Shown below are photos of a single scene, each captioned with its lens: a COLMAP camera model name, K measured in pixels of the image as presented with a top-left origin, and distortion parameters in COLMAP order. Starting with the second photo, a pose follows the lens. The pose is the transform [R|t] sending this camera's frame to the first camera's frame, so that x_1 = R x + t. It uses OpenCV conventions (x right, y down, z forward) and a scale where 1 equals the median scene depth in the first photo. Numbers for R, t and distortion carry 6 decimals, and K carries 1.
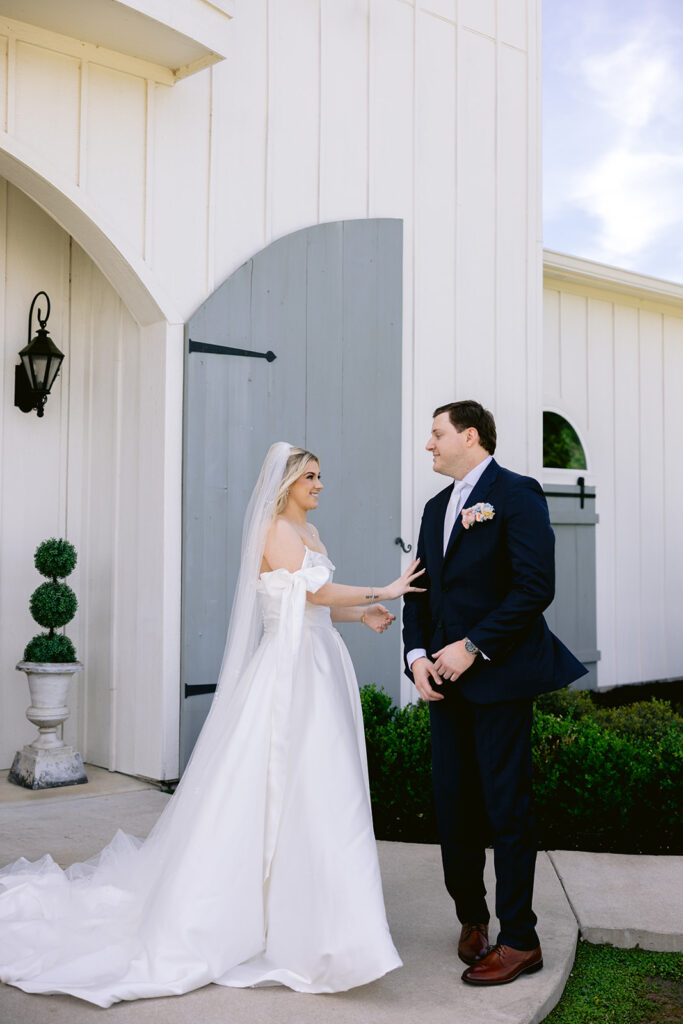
lens RADIAL K [[1206.2, 0, 342.4], [0, 1206.2, 497.4], [0, 0, 1]] dist [-0.004738, 0.013888]
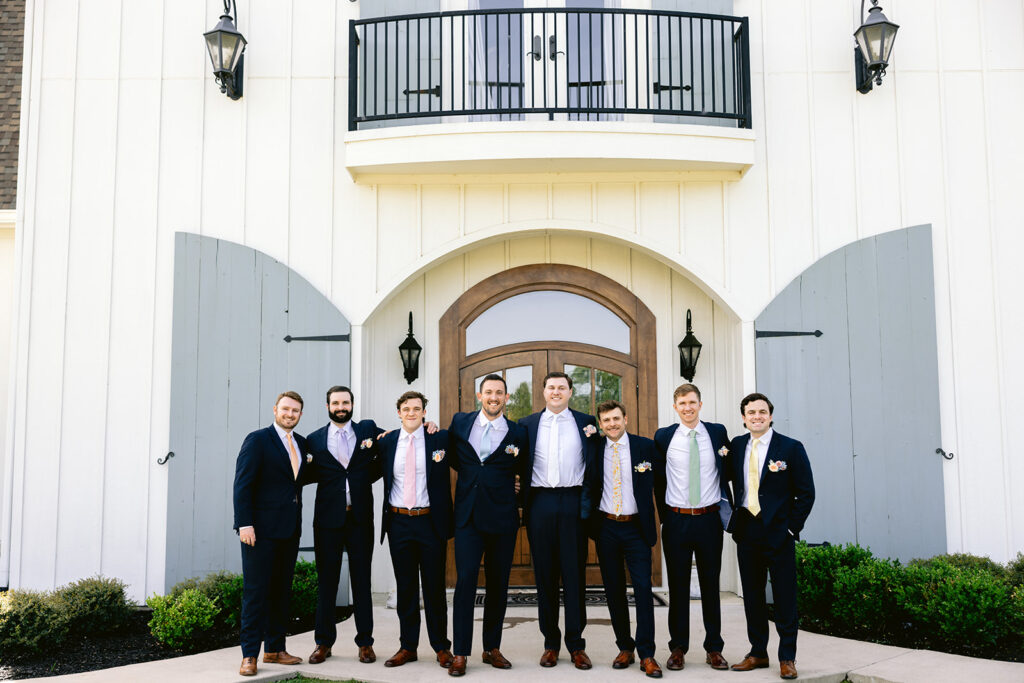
lens RADIAL K [[1068.2, 0, 502.8], [0, 1068.2, 348.0], [0, 0, 1]] dist [-0.001739, 0.001946]
pose [[0.735617, -0.086893, -0.671802, 0.572261], [0.036364, 0.995374, -0.088926, 0.009769], [0.676421, 0.040987, 0.735374, -0.292757]]
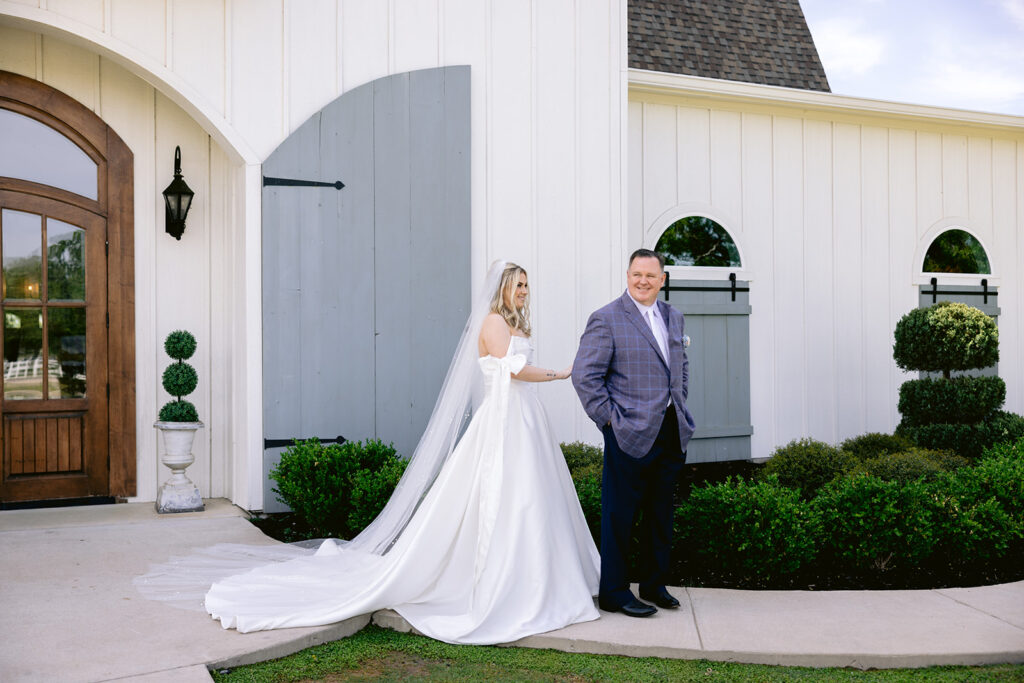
lens RADIAL K [[1068.2, 0, 502.8], [0, 1068.2, 348.0], [0, 0, 1]] dist [-0.001739, 0.001946]
pose [[0.959674, -0.011208, -0.280892, 0.426071], [0.022790, 0.999018, 0.037999, 0.016106], [0.280191, -0.042868, 0.958987, -0.041870]]
